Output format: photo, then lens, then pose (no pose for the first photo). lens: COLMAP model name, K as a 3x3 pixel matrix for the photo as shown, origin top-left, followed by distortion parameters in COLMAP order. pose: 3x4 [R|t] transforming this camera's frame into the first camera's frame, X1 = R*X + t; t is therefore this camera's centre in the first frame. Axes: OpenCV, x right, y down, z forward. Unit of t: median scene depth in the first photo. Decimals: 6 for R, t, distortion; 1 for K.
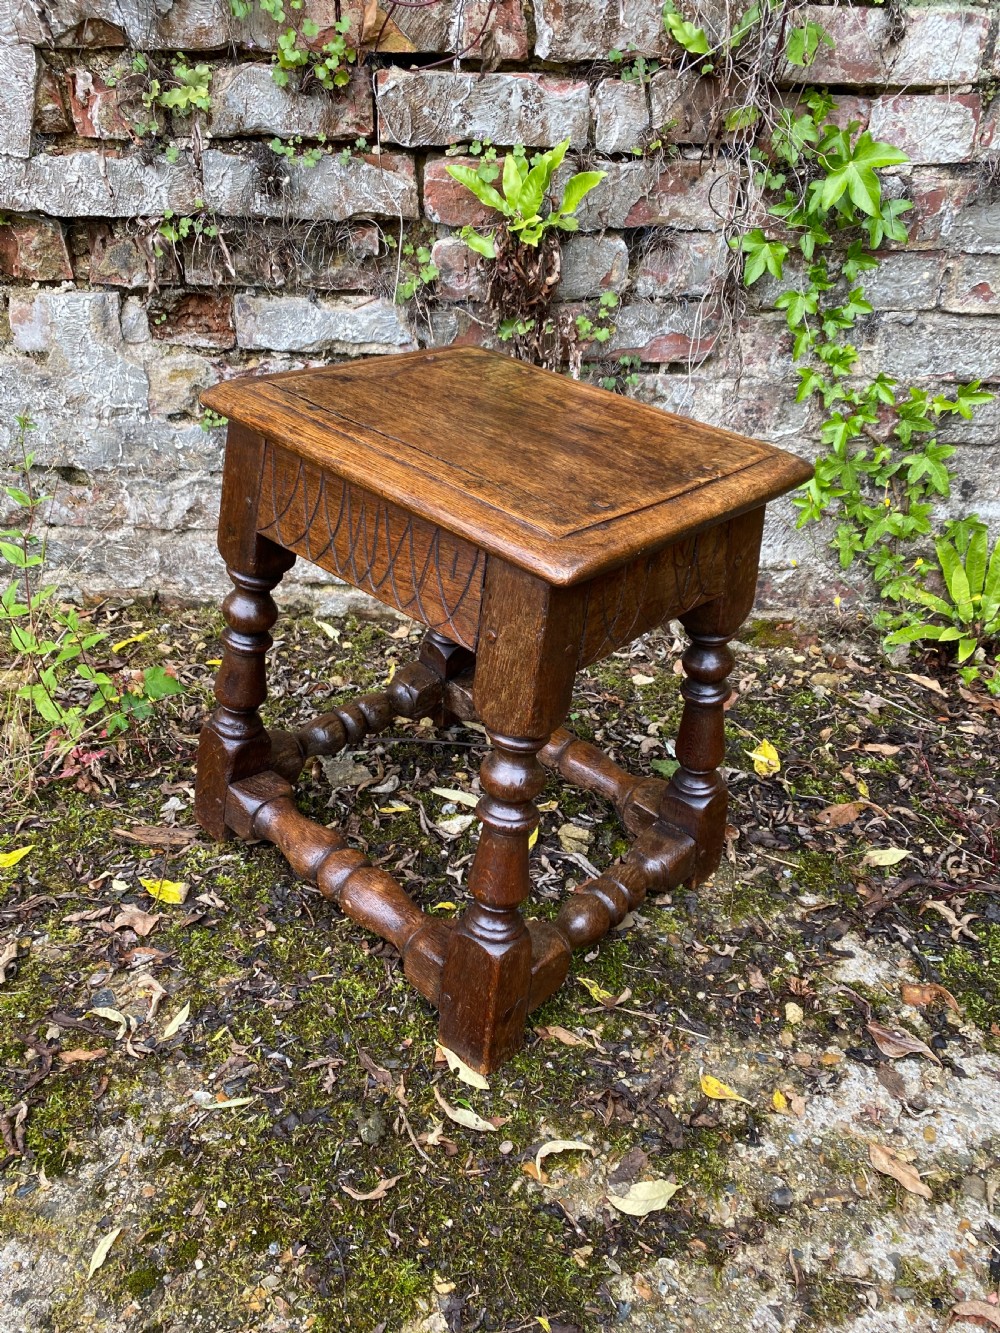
lens RADIAL K [[1035.7, 0, 495.2], [0, 1035.7, 674.8], [0, 0, 1]] dist [0.013586, -0.007169]
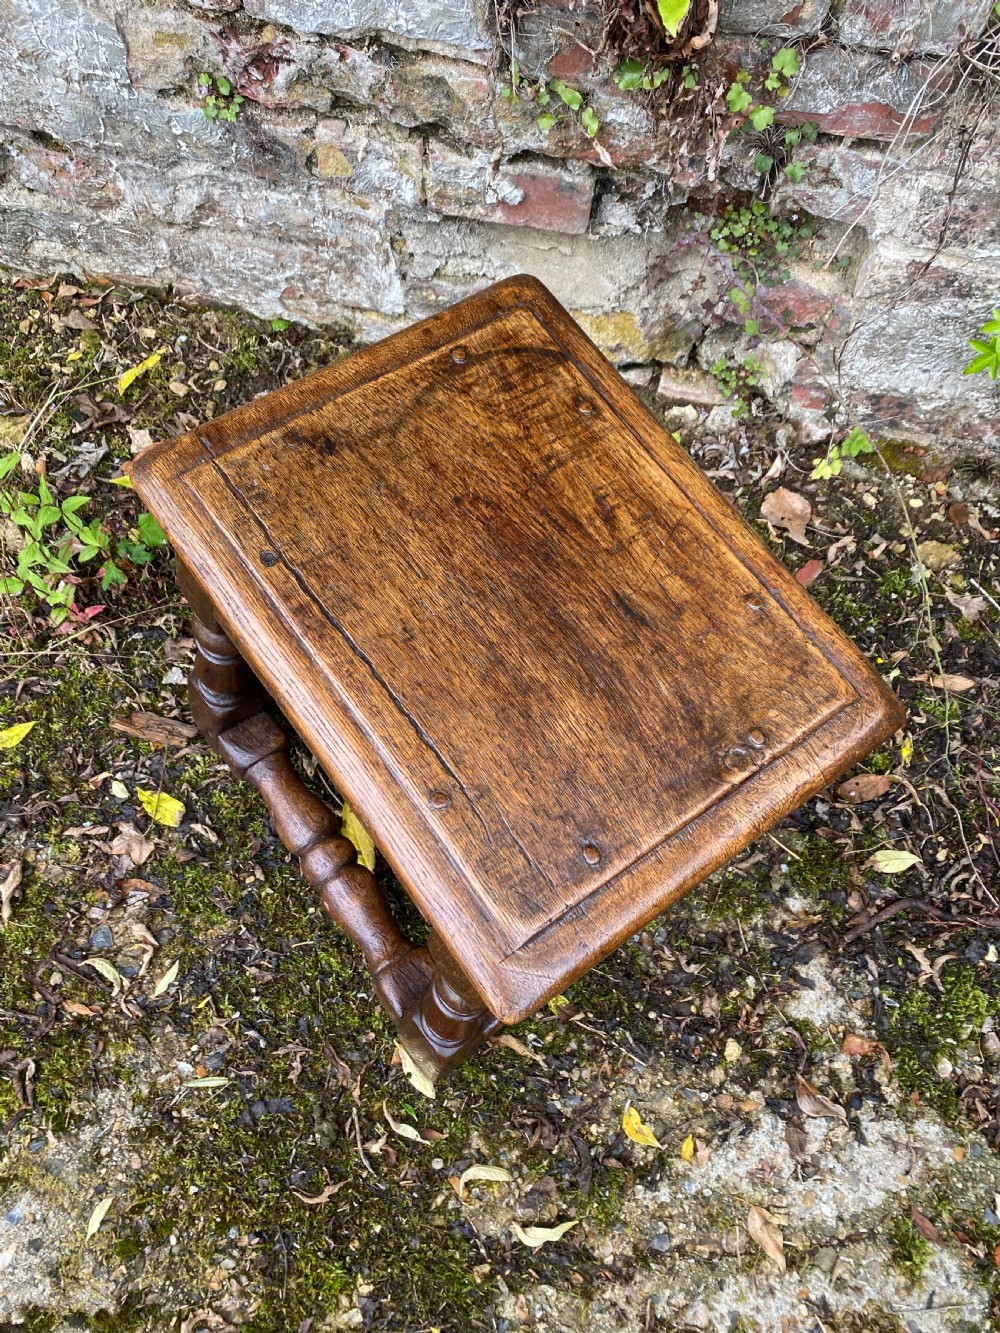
lens RADIAL K [[1035.7, 0, 511.3], [0, 1035.7, 676.3], [0, 0, 1]] dist [0.013586, -0.007169]
pose [[0.985620, 0.165443, -0.034373, 0.027963], [-0.115755, 0.809262, 0.575930, -0.448287], [0.123100, -0.563670, 0.816776, 0.245737]]
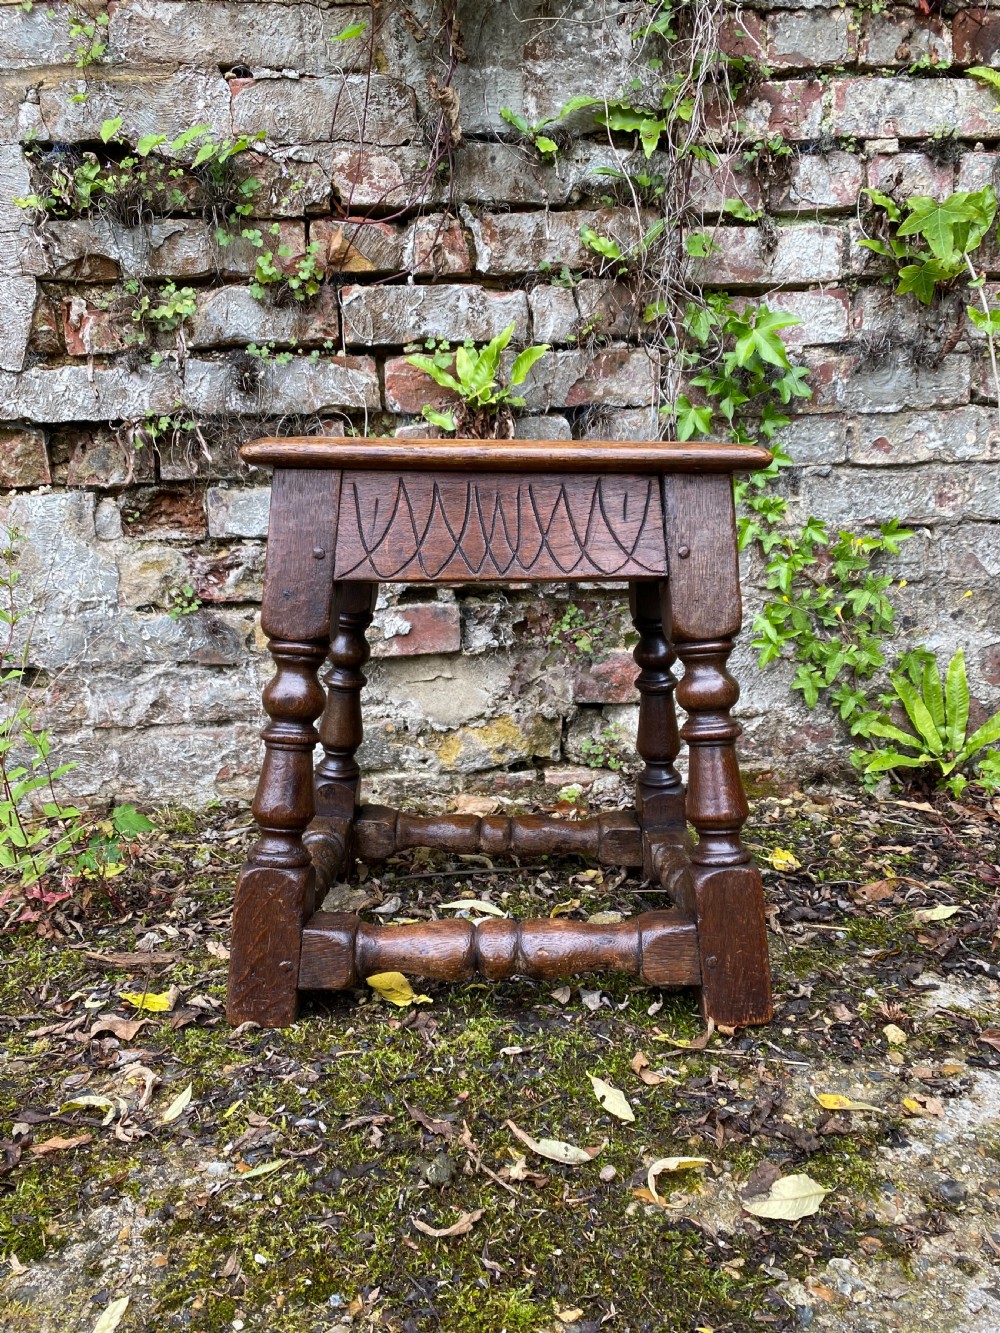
lens RADIAL K [[1035.7, 0, 499.4], [0, 1035.7, 666.2], [0, 0, 1]] dist [0.013586, -0.007169]
pose [[0.992659, -0.068436, 0.099727, -0.084895], [0.100366, 0.926201, -0.363426, 0.251434], [-0.067496, 0.370767, 0.926270, 0.075824]]
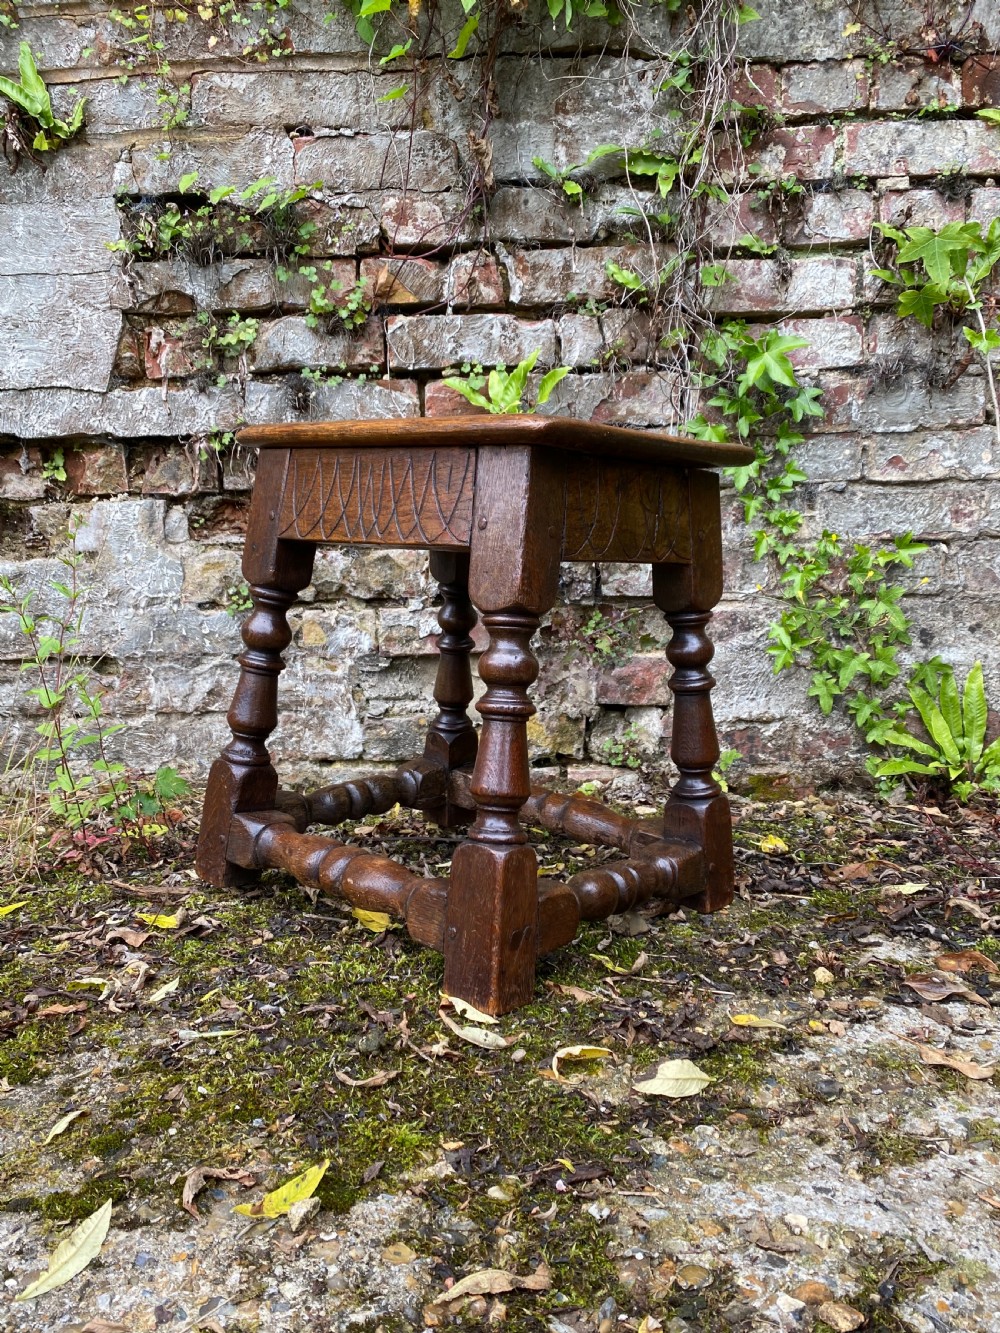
lens RADIAL K [[1035.7, 0, 503.3], [0, 1035.7, 655.5], [0, 0, 1]] dist [0.013586, -0.007169]
pose [[0.999175, -0.039884, 0.007637, 0.002783], [0.039350, 0.904445, -0.424772, 0.351233], [0.010035, 0.424722, 0.905268, 0.020505]]
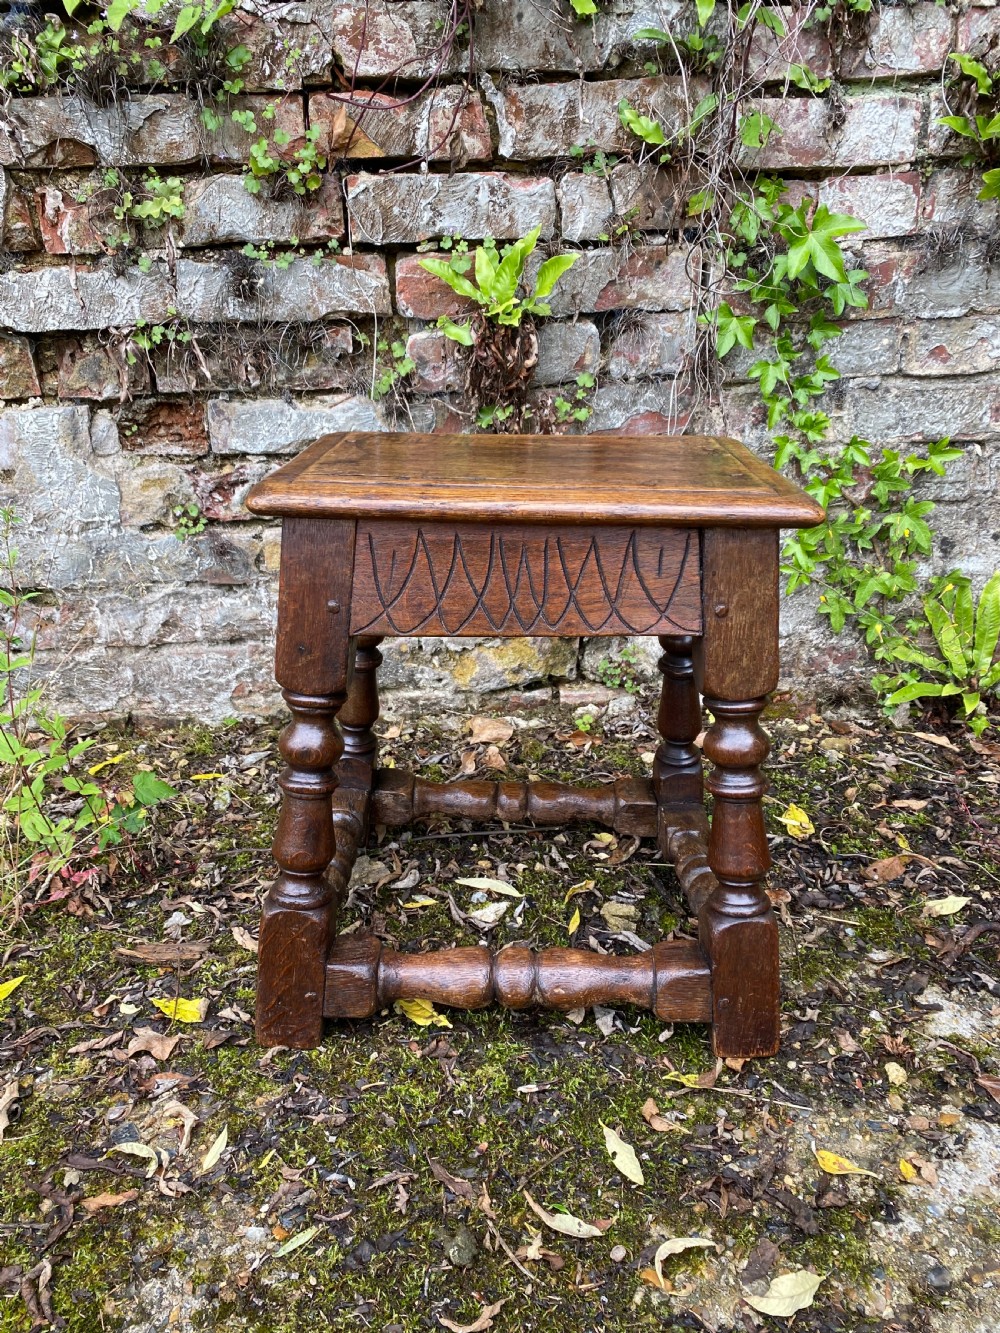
lens RADIAL K [[1035.7, 0, 489.1], [0, 1035.7, 673.1], [0, 0, 1]] dist [0.013586, -0.007169]
pose [[0.995100, -0.074723, 0.064747, -0.078080], [0.083291, 0.986396, -0.141721, 0.061327], [-0.053277, 0.146420, 0.987787, 0.052627]]
